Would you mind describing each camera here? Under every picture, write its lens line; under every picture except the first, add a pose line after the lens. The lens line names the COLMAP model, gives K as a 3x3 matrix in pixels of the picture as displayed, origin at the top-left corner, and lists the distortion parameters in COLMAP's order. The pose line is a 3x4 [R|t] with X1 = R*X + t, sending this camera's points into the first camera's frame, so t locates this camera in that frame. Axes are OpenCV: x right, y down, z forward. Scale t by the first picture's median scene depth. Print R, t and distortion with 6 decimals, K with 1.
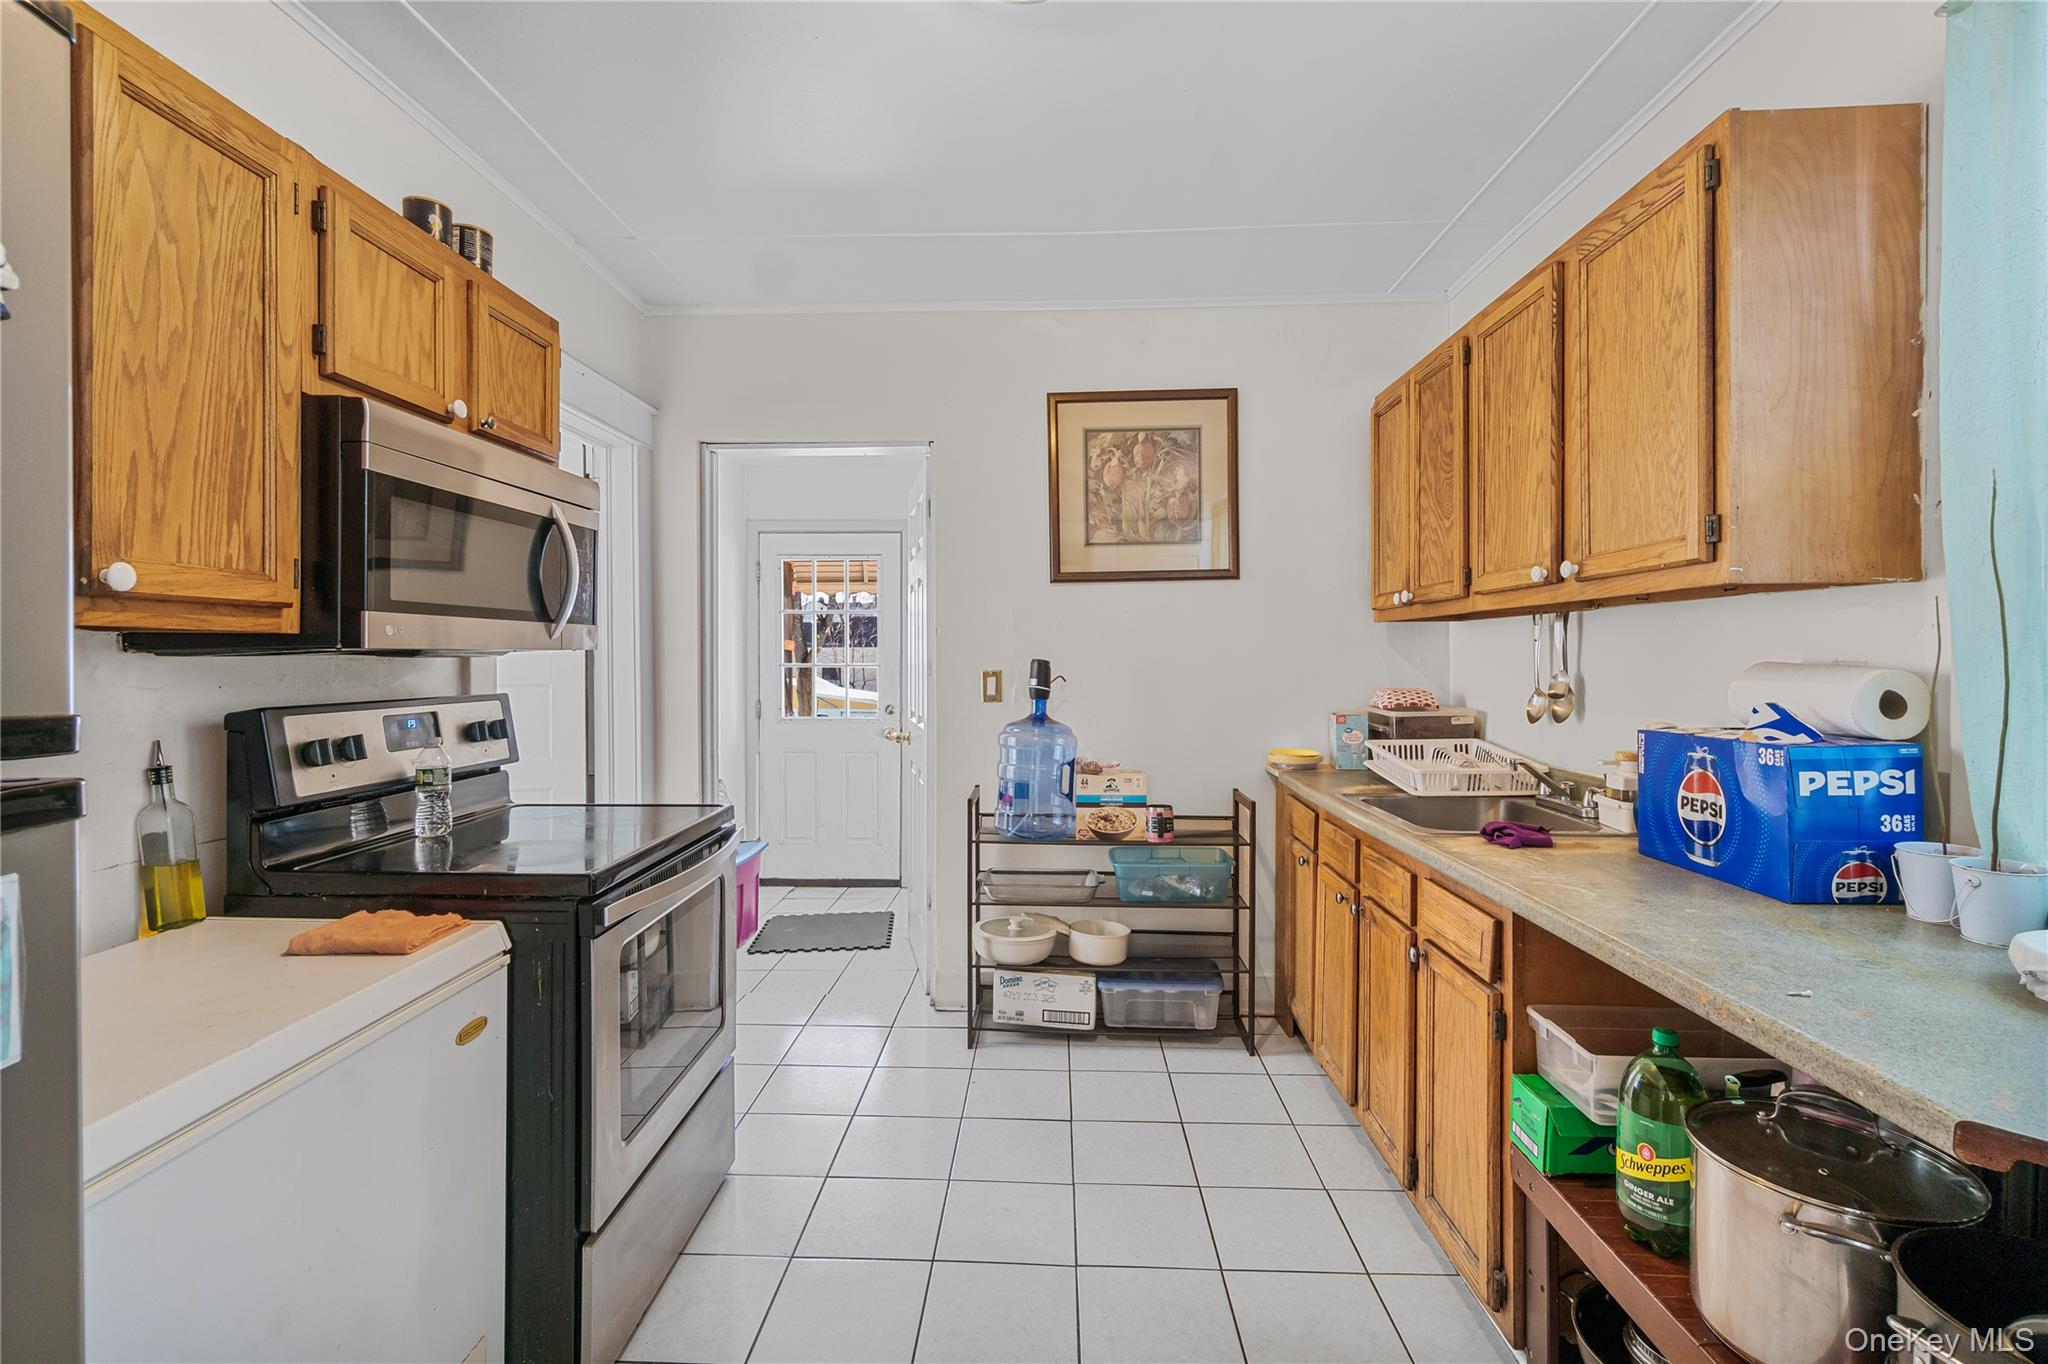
lens RADIAL K [[930.5, 0, 1037.9], [0, 930.5, 665.2], [0, 0, 1]] dist [-0.000512, 0.000786]
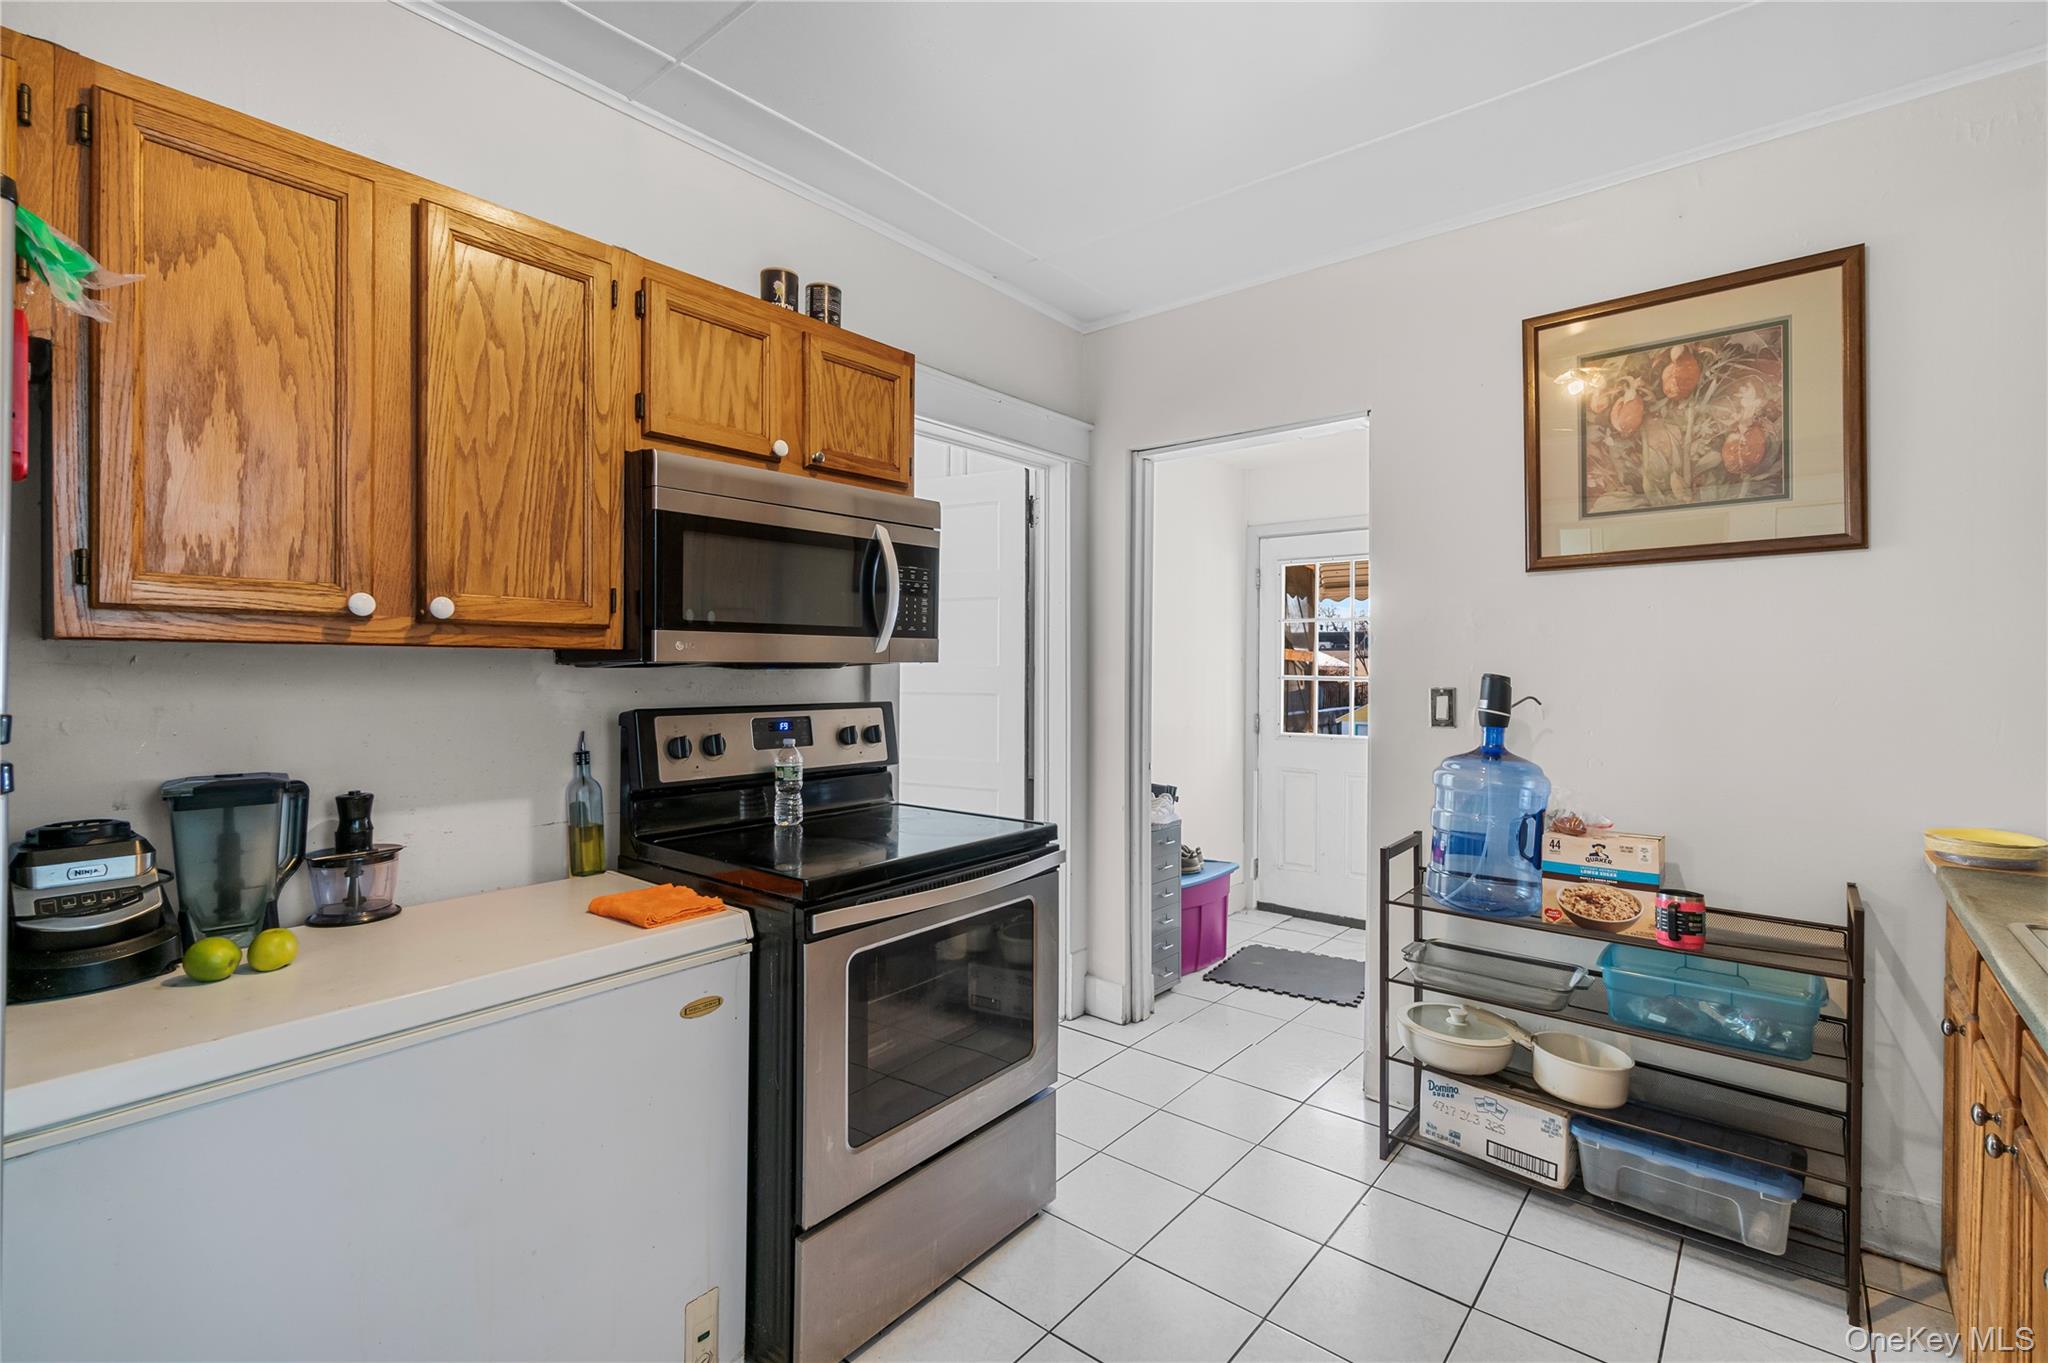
lens RADIAL K [[930.5, 0, 1019.7], [0, 930.5, 672.8], [0, 0, 1]] dist [-0.000512, 0.000786]
pose [[0.782801, 0.007176, -0.622230, 0.179306], [-0.009666, 0.999953, -0.000628, -0.003551], [0.622197, 0.006506, 0.782834, 0.176918]]
